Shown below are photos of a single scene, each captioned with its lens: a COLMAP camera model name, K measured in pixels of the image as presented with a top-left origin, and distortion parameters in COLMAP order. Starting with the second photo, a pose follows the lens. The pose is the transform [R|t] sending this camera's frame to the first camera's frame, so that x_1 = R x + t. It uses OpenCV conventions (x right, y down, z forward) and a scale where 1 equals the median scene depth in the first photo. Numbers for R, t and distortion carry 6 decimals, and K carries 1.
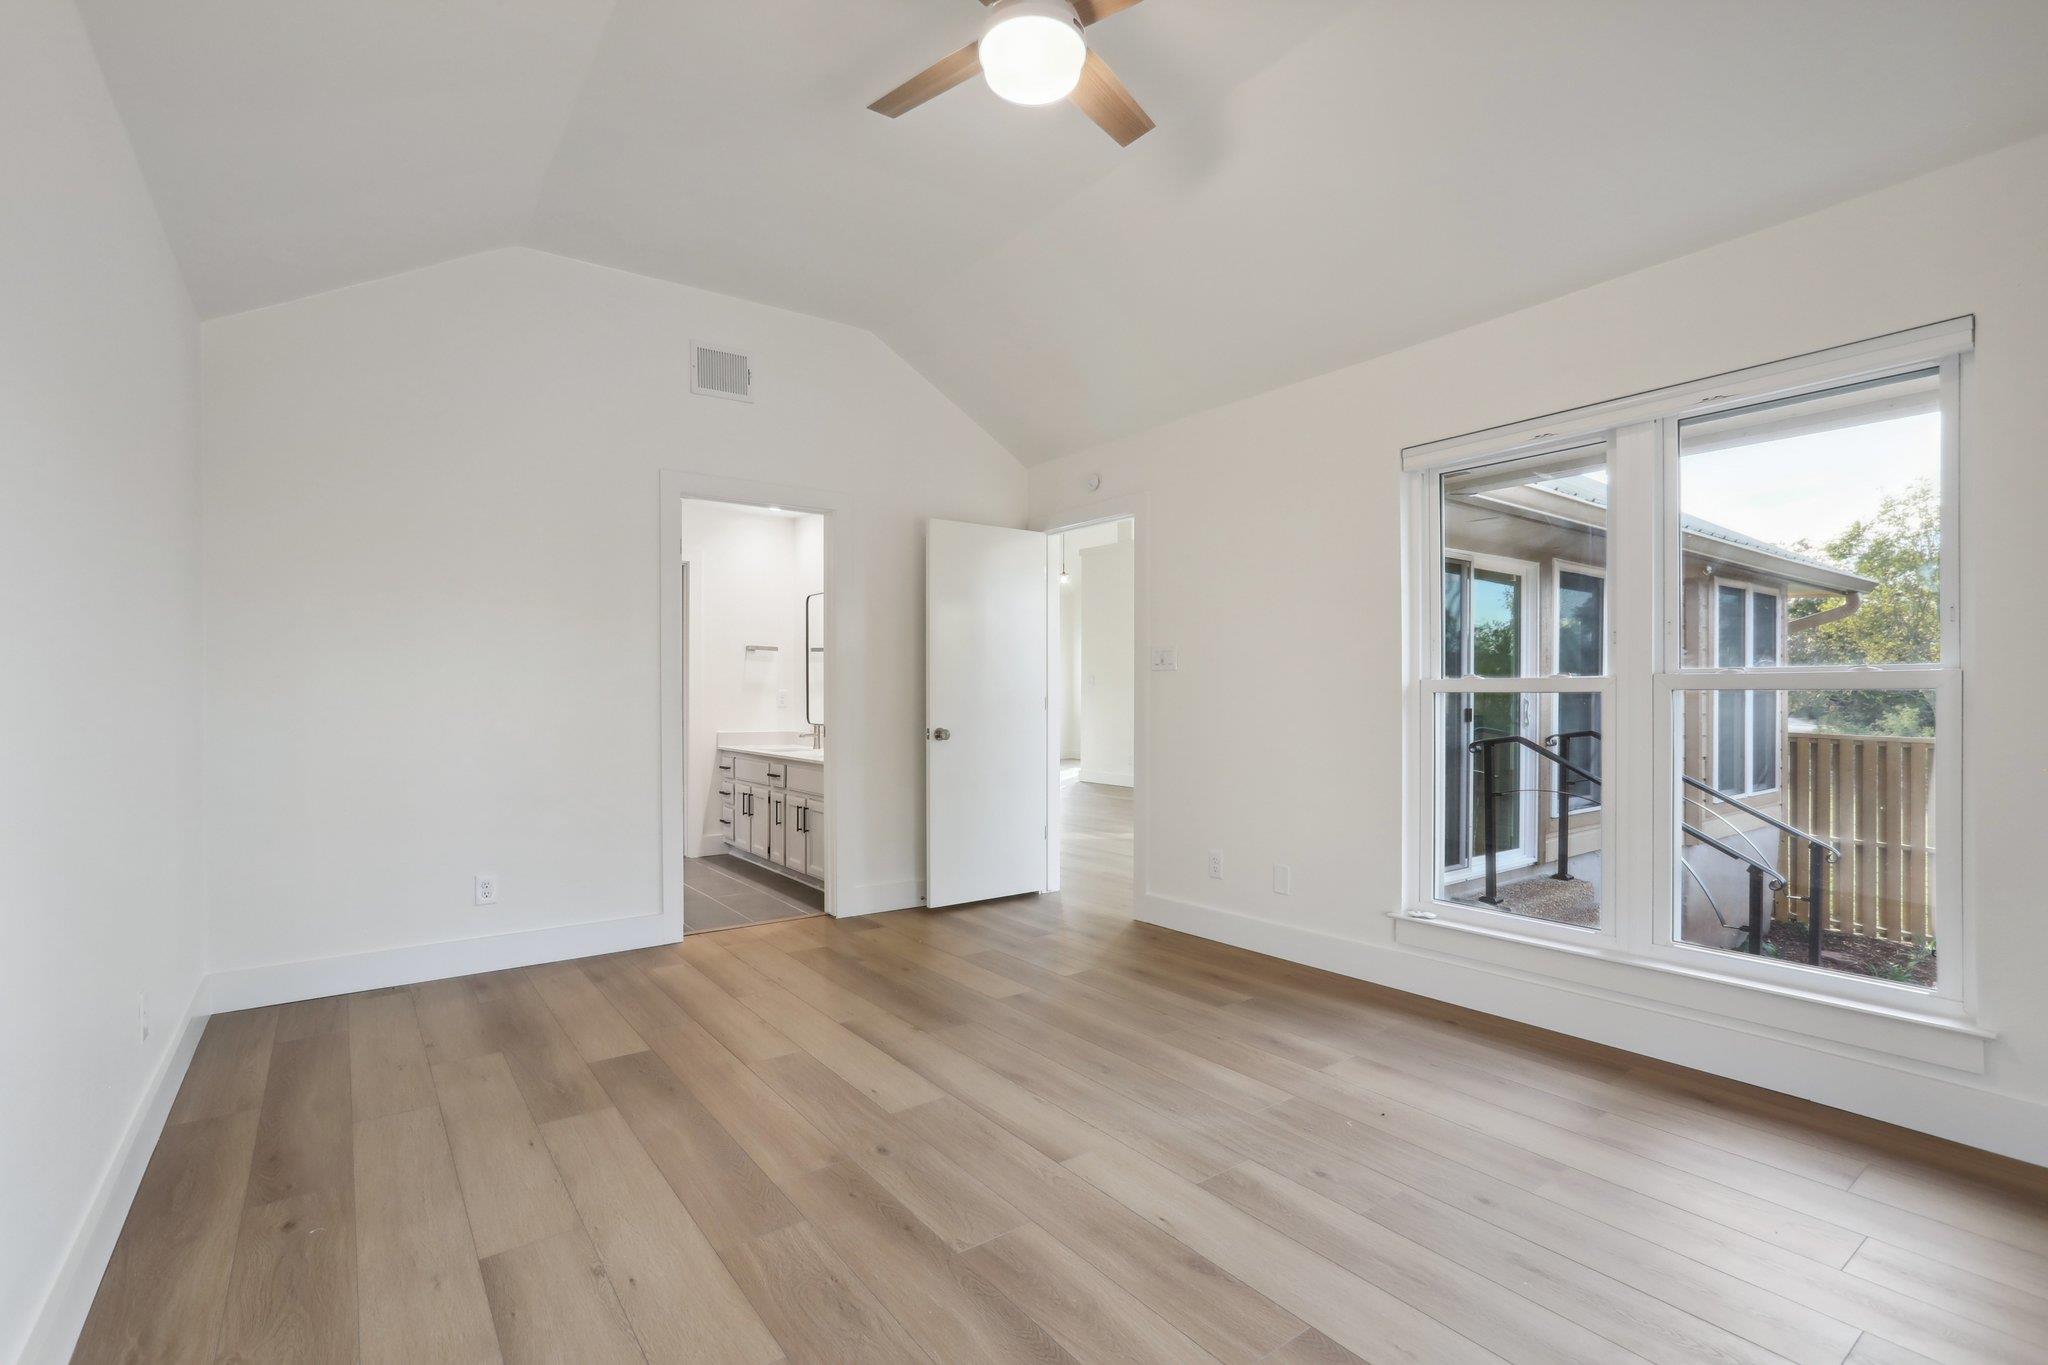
lens RADIAL K [[938.8, 0, 1018.6], [0, 938.8, 699.0], [0, 0, 1]] dist [-0.033755, 0.022355]
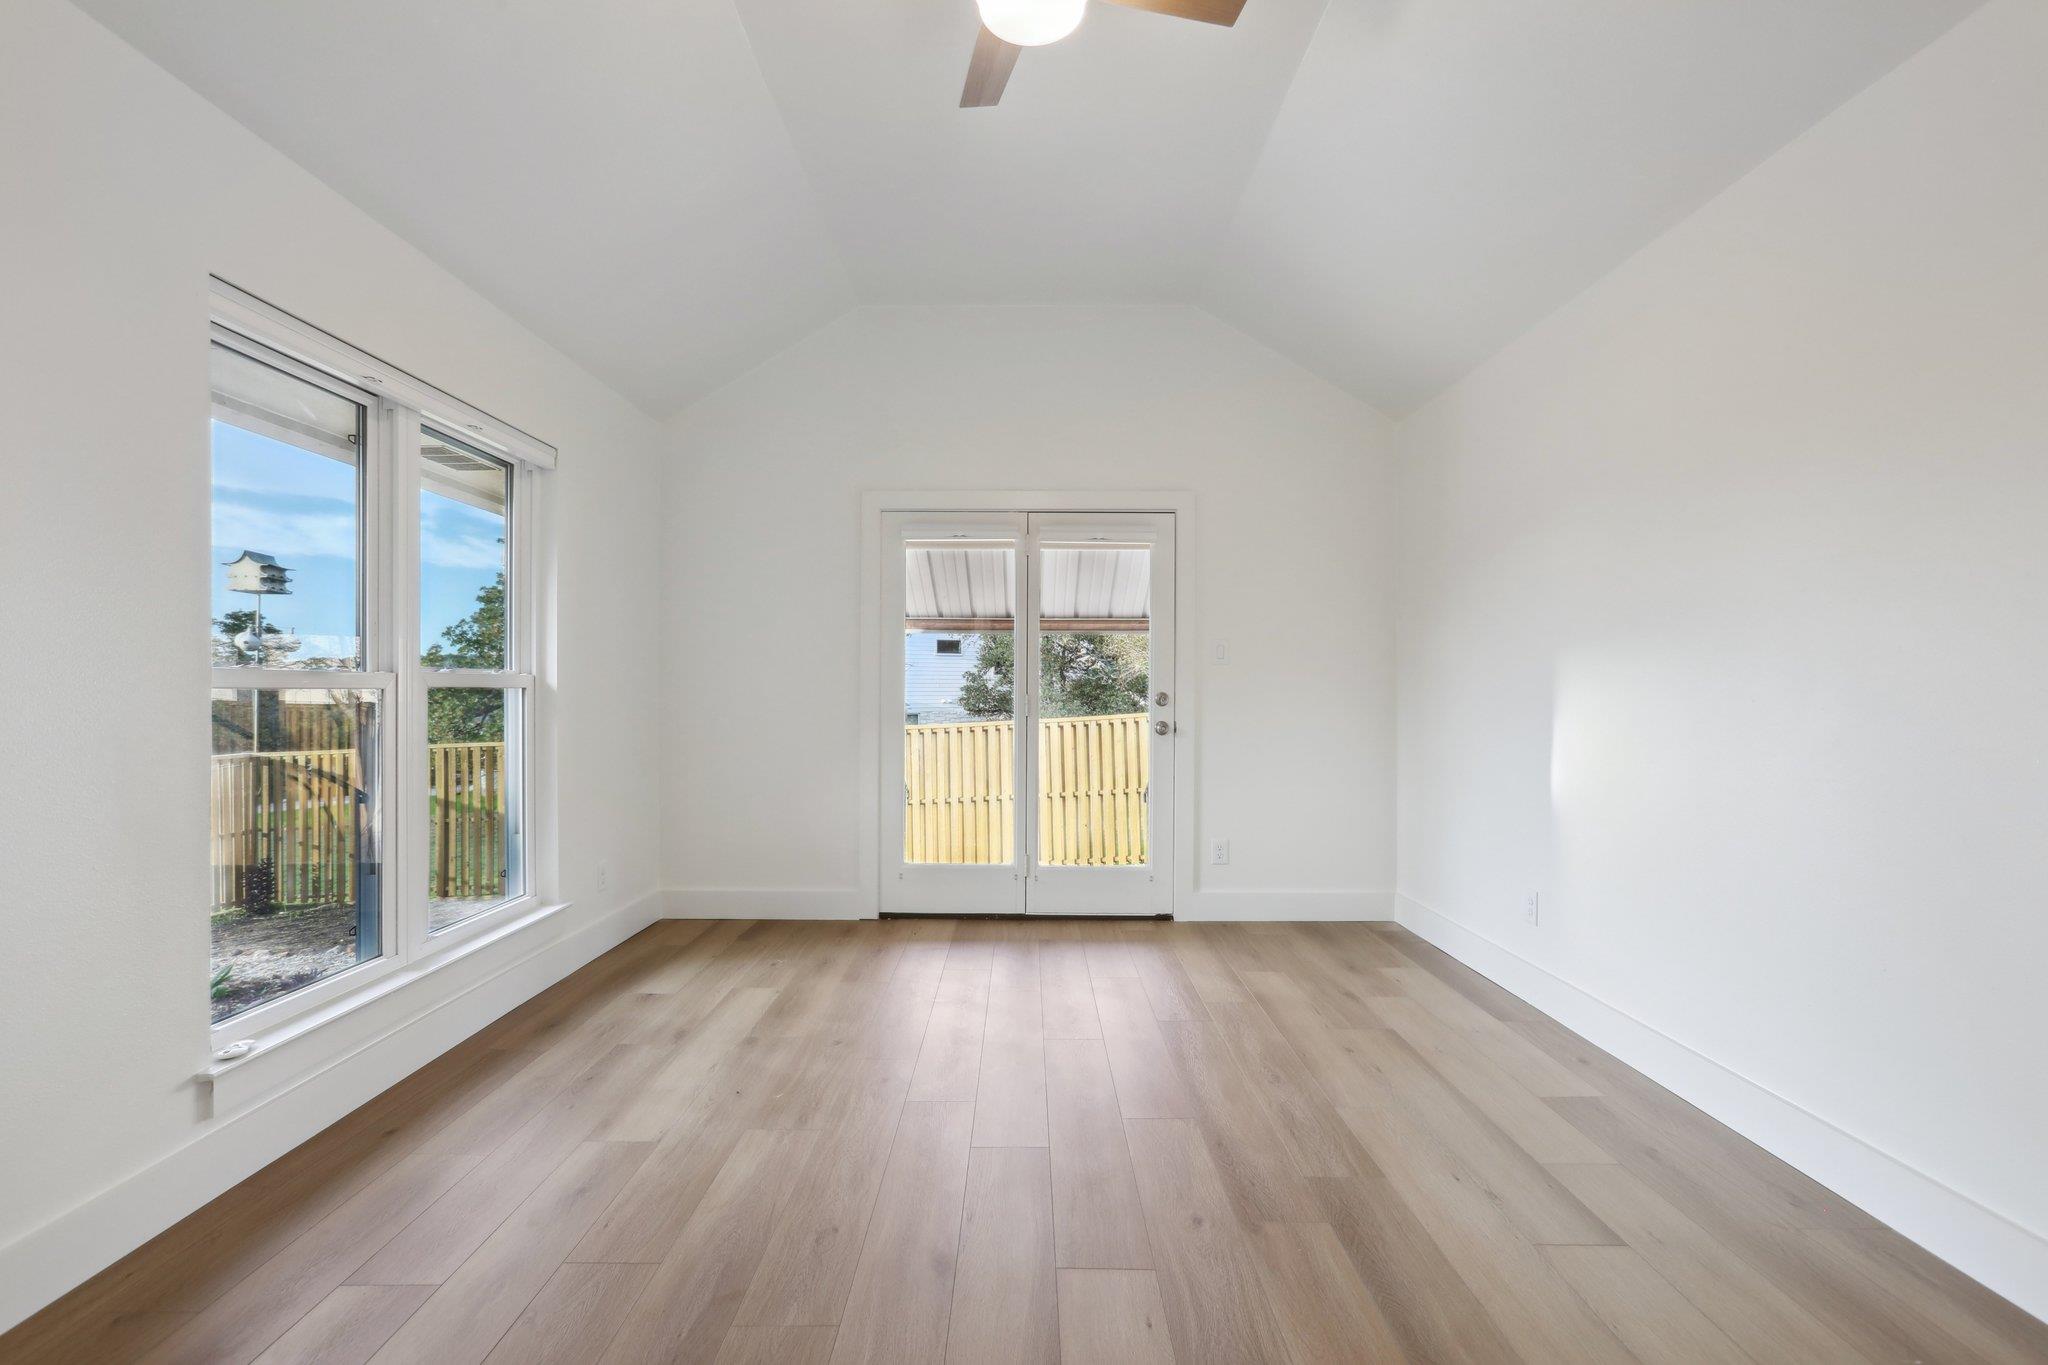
lens RADIAL K [[938.8, 0, 1018.6], [0, 938.8, 699.0], [0, 0, 1]] dist [-0.033755, 0.022355]
pose [[-0.810389, -0.009514, 0.585815, -0.143794], [0.001720, 0.999825, 0.018618, -0.004045], [-0.585890, 0.016095, -0.810231, 0.504123]]
